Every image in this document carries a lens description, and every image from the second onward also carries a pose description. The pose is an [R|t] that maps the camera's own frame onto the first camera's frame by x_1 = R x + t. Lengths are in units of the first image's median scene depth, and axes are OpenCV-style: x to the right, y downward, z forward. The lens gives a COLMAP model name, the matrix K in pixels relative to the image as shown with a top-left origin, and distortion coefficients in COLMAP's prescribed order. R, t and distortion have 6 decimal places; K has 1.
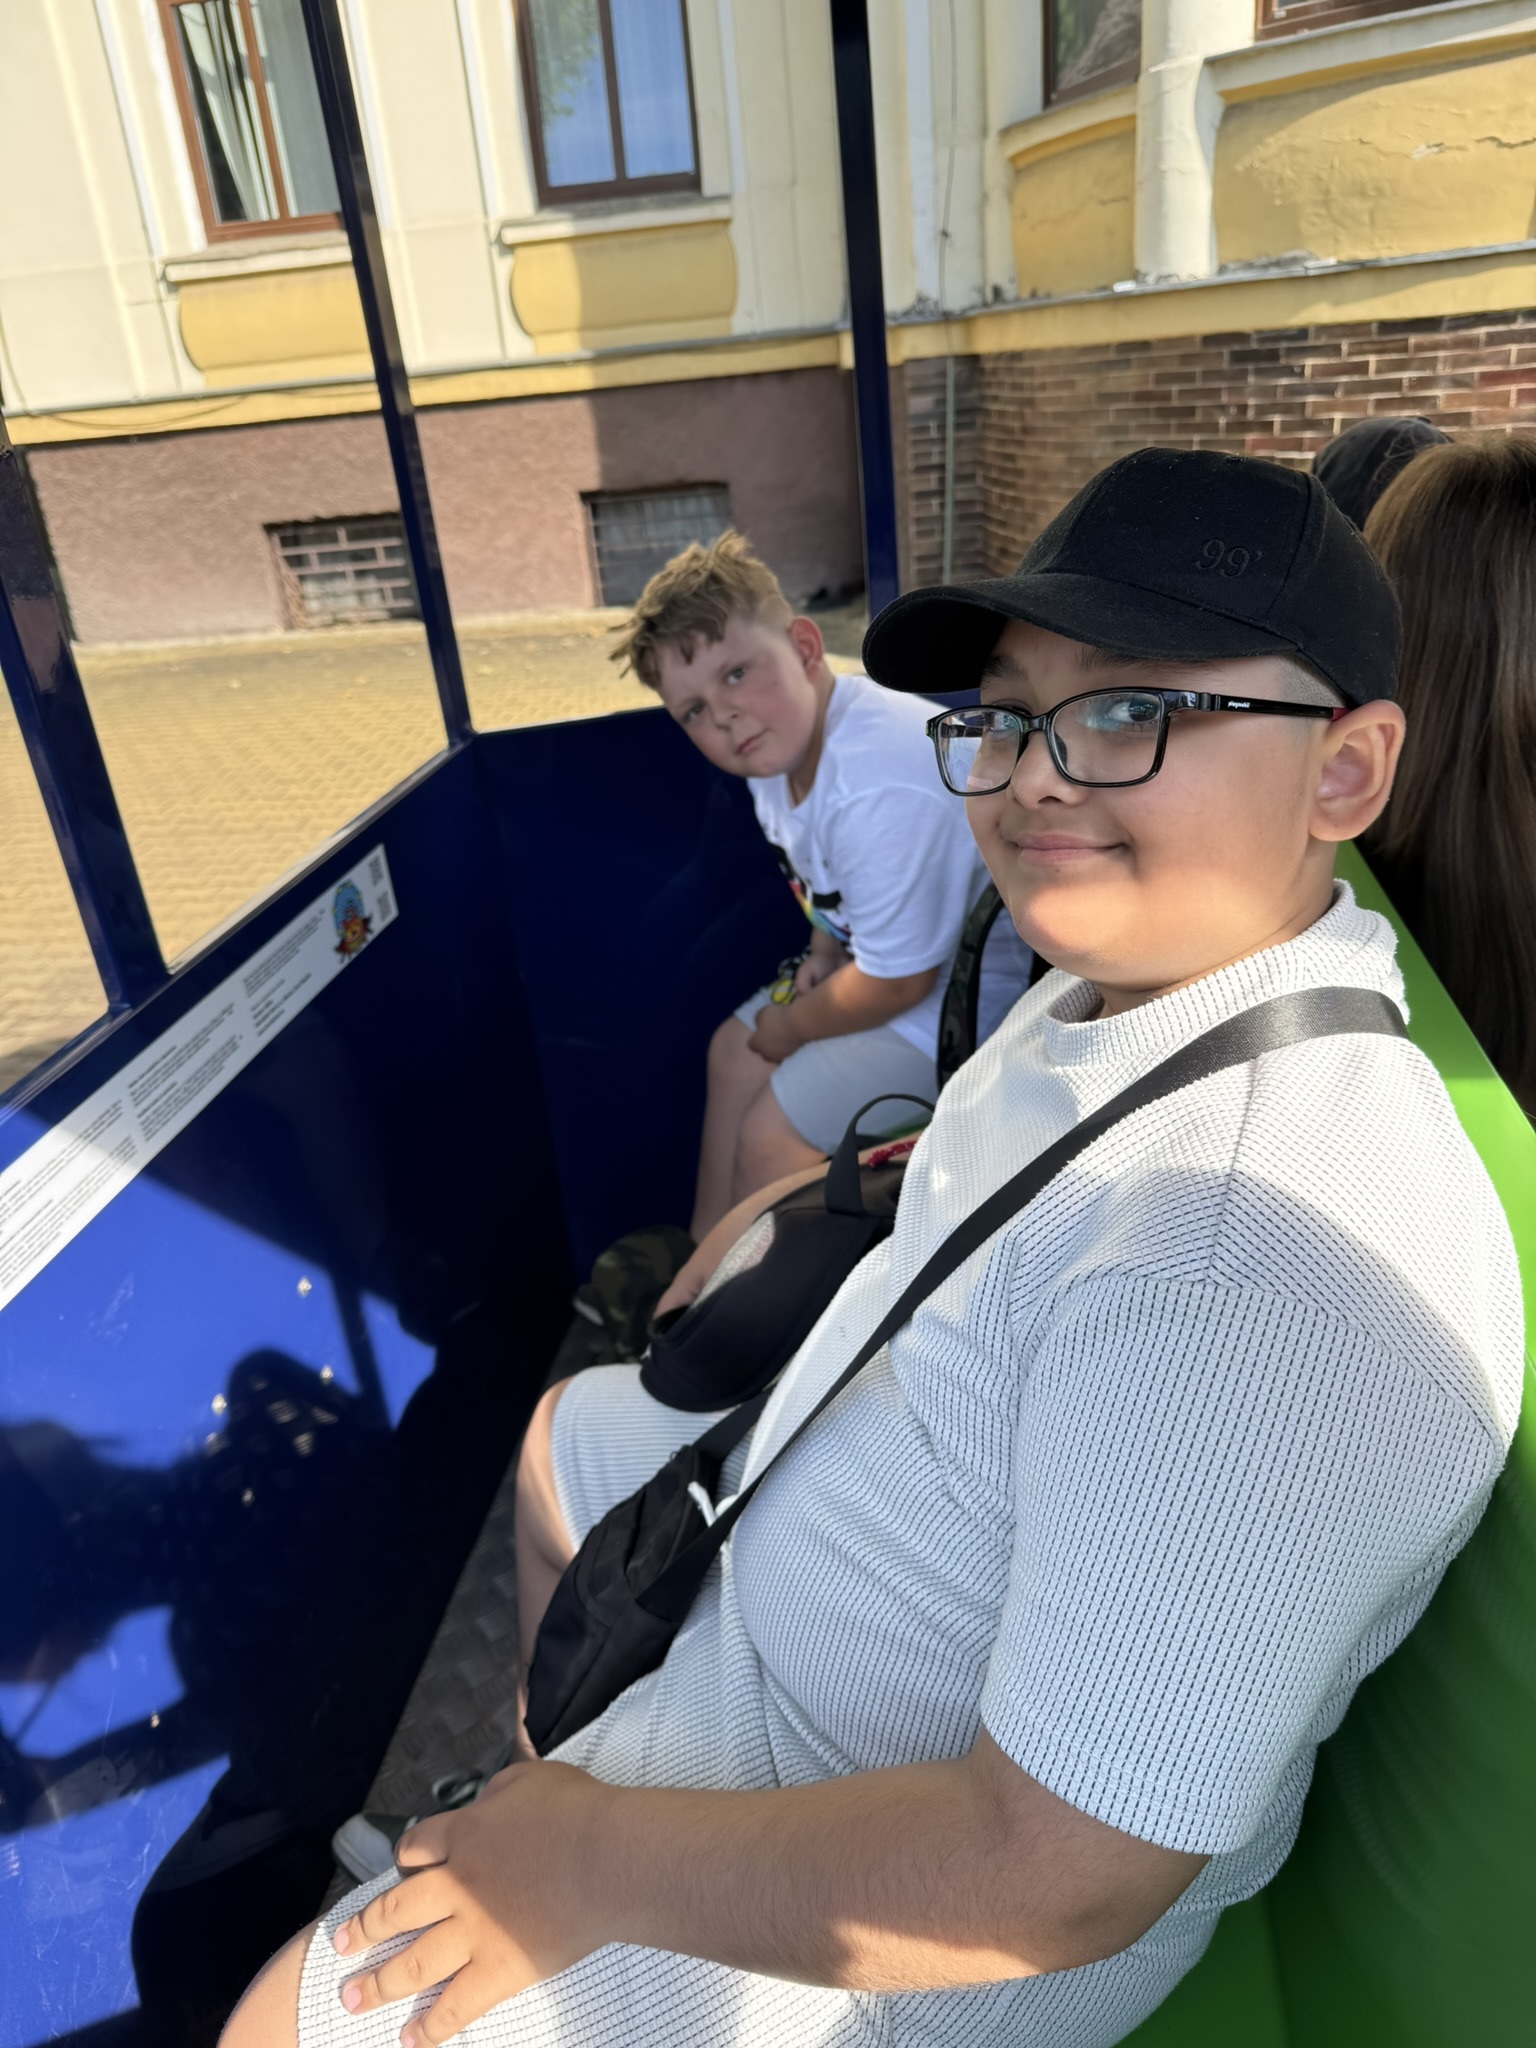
lens RADIAL K [[1488.6, 0, 769.1], [0, 1488.6, 1021.6], [0, 0, 1]] dist [-0.005105, -0.004571]
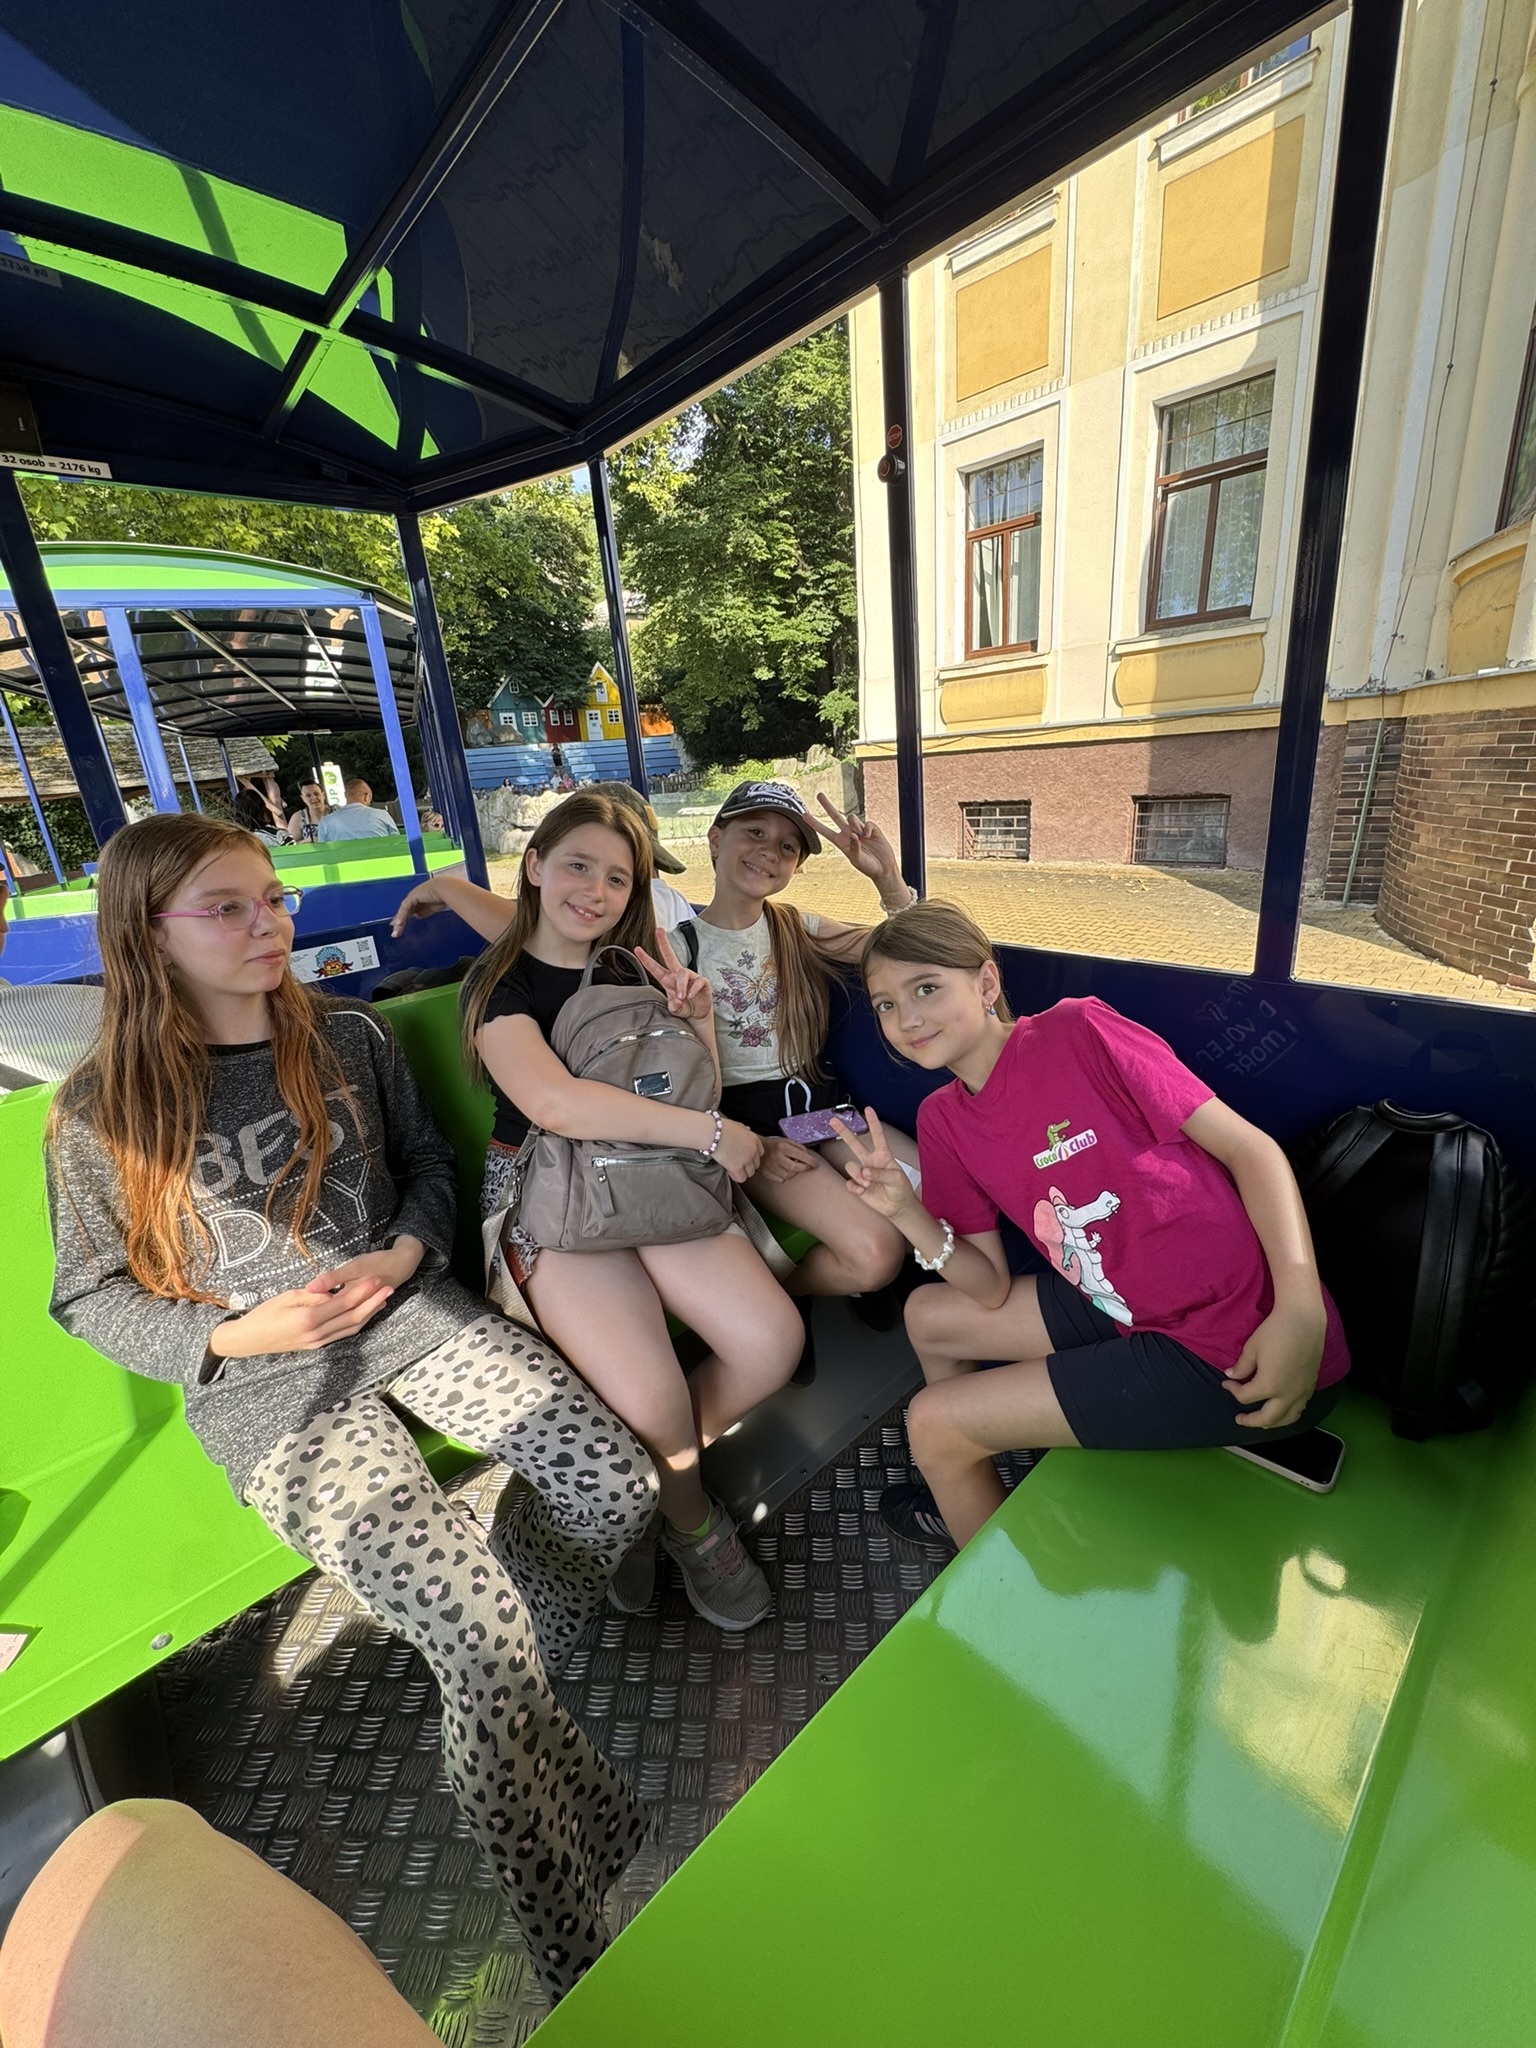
lens RADIAL K [[814.1, 0, 772.2], [0, 814.1, 1026.6], [0, 0, 1]] dist [0.002862, 0.000087]
pose [[0.771142, 0.228088, -0.594403, 0.175601], [-0.258275, 0.965423, 0.035387, -0.031565], [0.581922, 0.126231, 0.803388, 0.052468]]
